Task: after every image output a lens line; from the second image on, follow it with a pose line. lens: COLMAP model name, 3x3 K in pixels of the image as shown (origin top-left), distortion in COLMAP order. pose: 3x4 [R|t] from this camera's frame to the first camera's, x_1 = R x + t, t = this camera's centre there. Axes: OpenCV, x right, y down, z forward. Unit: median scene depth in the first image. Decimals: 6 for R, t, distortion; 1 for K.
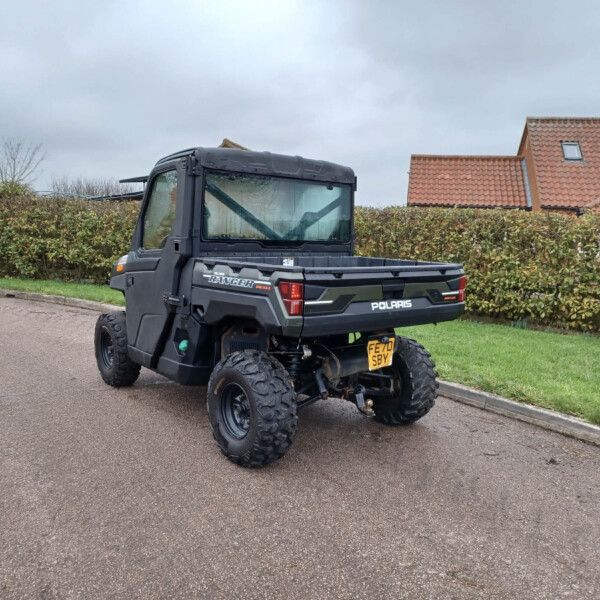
lens RADIAL K [[559.9, 0, 297.6], [0, 559.9, 301.7], [0, 0, 1]] dist [0.032975, -0.031806]
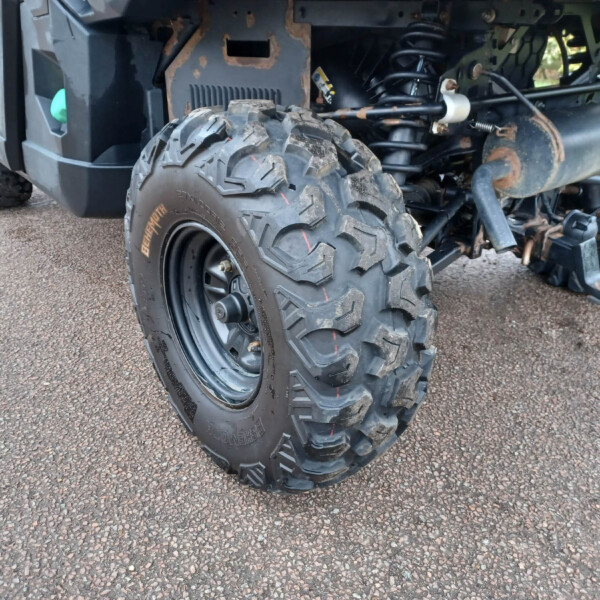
lens RADIAL K [[559.9, 0, 297.6], [0, 559.9, 301.7], [0, 0, 1]] dist [0.032975, -0.031806]
pose [[0.999663, -0.015598, -0.020765, -0.058621], [0.021851, 0.937271, 0.347916, 0.085304], [0.014036, -0.348252, 0.937296, 0.728147]]
